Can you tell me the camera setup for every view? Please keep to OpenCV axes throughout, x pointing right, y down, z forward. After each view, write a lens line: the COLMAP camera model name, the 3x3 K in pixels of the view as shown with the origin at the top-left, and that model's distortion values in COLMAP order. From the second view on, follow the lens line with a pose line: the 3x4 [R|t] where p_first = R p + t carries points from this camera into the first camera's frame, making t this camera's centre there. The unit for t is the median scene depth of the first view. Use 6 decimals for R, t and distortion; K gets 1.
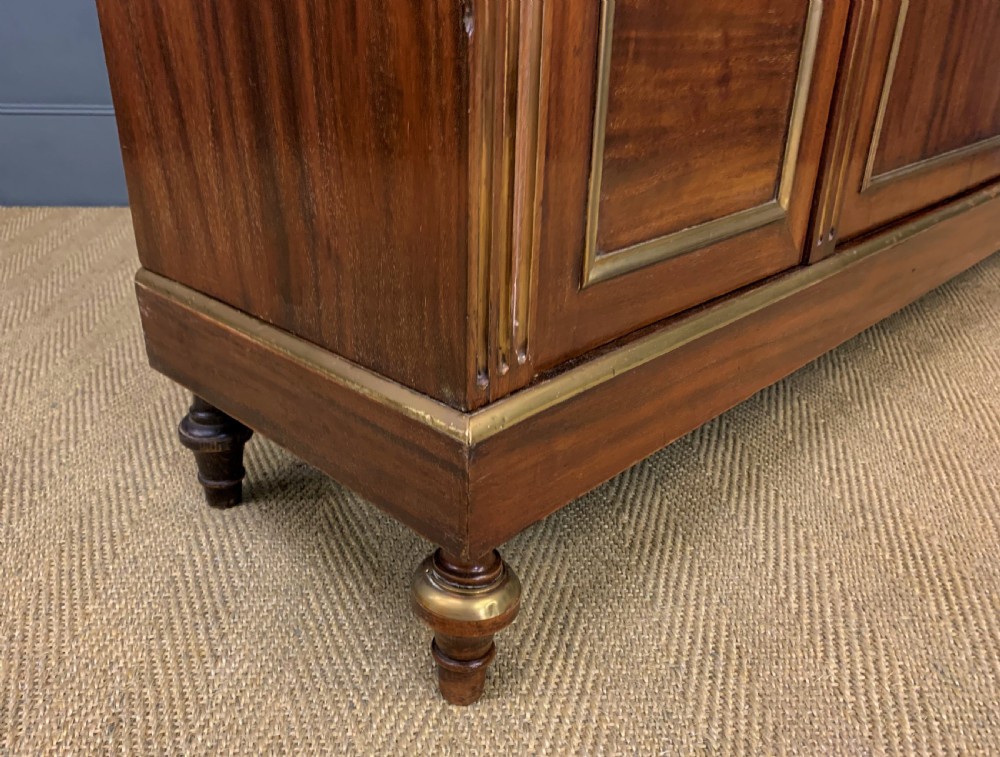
lens RADIAL K [[824.0, 0, 469.5], [0, 824.0, 365.1], [0, 0, 1]] dist [0.054489, -0.003204]
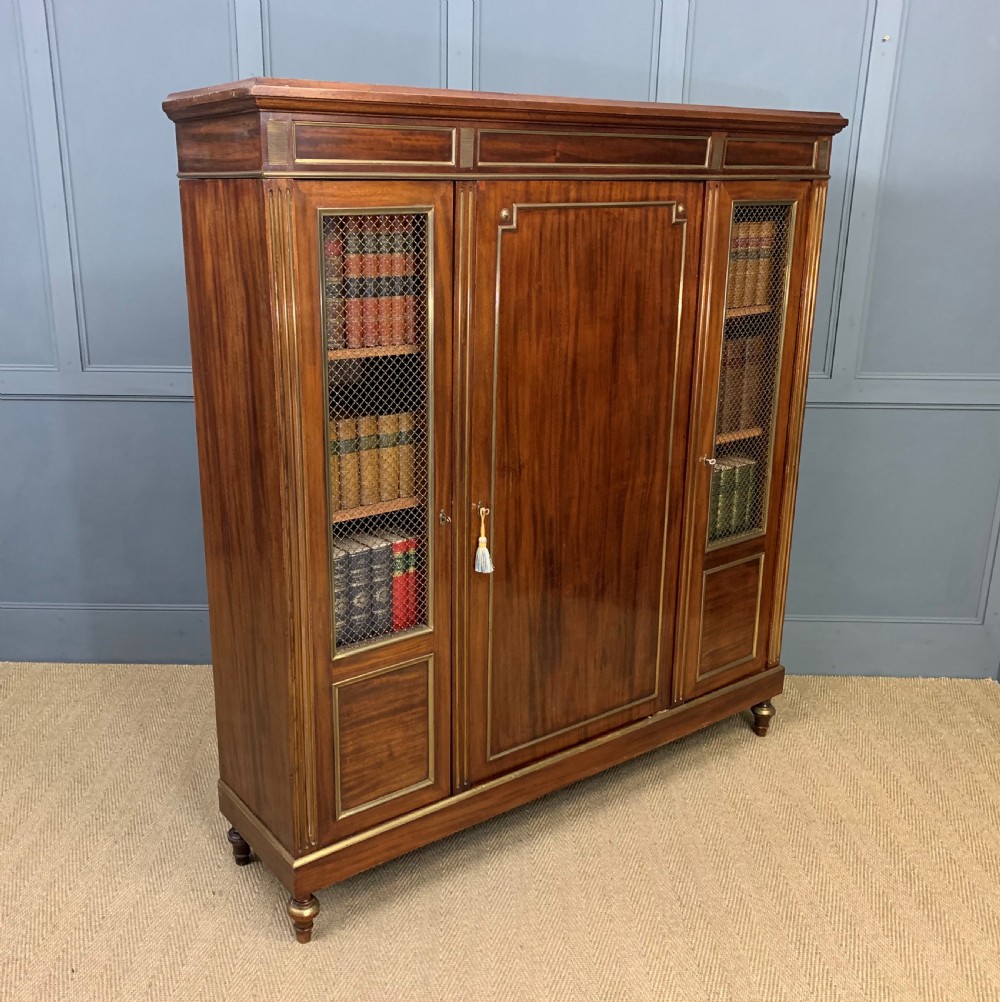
lens RADIAL K [[1033.1, 0, 444.7], [0, 1033.1, 493.0], [0, 0, 1]] dist [0.031905, 0.000000]
pose [[0.986072, 0.041490, -0.161059, 1.069473], [-0.060254, 0.991718, -0.113427, -0.866861], [0.155019, 0.121552, 0.980405, -2.963285]]
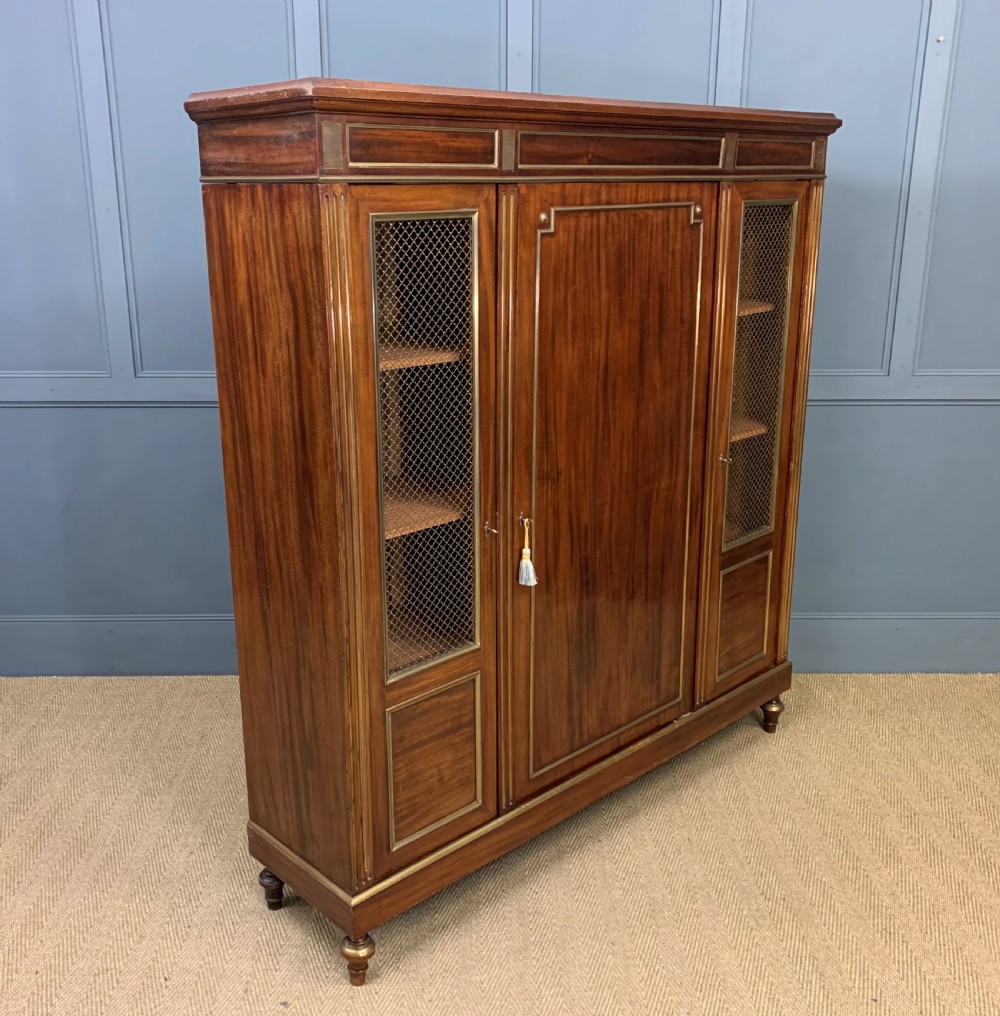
lens RADIAL K [[1070.7, 0, 485.1], [0, 1070.7, 494.2], [0, 0, 1]] dist [0.041536, 0.000000]
pose [[0.999459, -0.004038, -0.032642, 0.574658], [-0.000087, 0.992109, -0.125376, -0.855284], [0.032891, 0.125311, 0.991572, -3.033054]]
